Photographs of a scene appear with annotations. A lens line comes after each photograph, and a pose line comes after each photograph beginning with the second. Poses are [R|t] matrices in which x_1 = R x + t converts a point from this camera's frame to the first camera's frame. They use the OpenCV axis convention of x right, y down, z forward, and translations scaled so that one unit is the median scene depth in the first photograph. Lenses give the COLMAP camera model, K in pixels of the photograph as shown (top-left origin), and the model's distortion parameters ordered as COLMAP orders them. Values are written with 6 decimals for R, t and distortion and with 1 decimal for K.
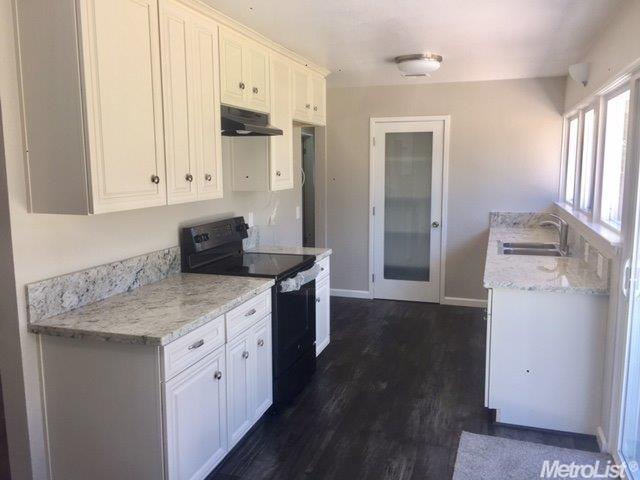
lens RADIAL K [[542.3, 0, 317.7], [0, 542.3, 239.6], [0, 0, 1]] dist [0.069658, -0.104014]
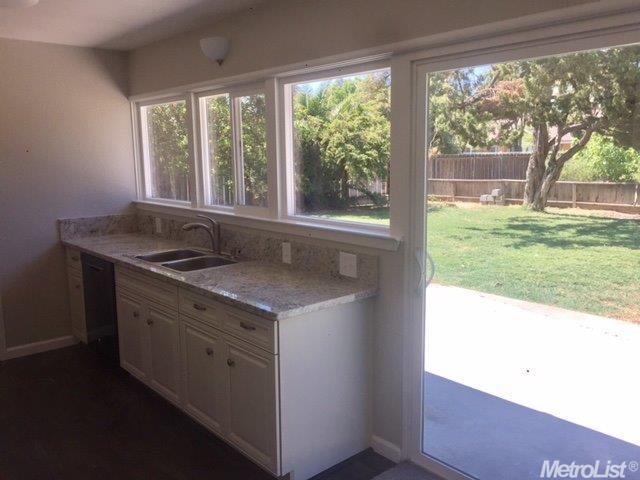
lens RADIAL K [[542.3, 0, 317.7], [0, 542.3, 239.6], [0, 0, 1]] dist [0.069658, -0.104014]
pose [[0.505048, -0.134598, 0.852532, -0.248212], [0.126669, 0.988629, 0.081046, -0.066292], [-0.853746, 0.067057, 0.516354, 0.513000]]
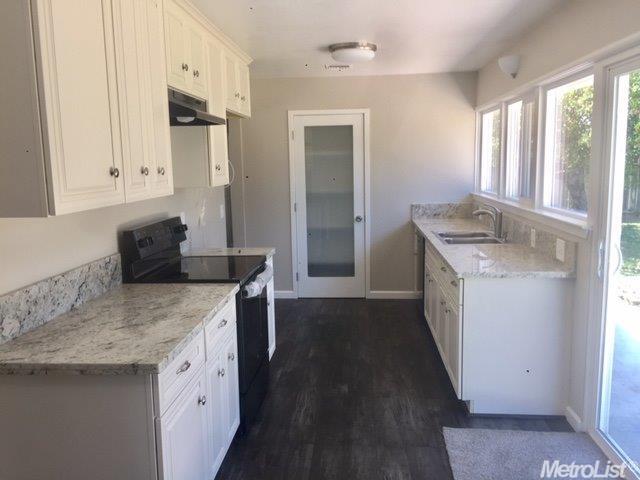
lens RADIAL K [[542.3, 0, 317.7], [0, 542.3, 239.6], [0, 0, 1]] dist [0.069658, -0.104014]
pose [[0.972846, -0.047396, 0.226550, -0.141937], [0.047196, 0.998866, 0.006300, 0.000428], [-0.226592, 0.004563, 0.973979, 0.092863]]
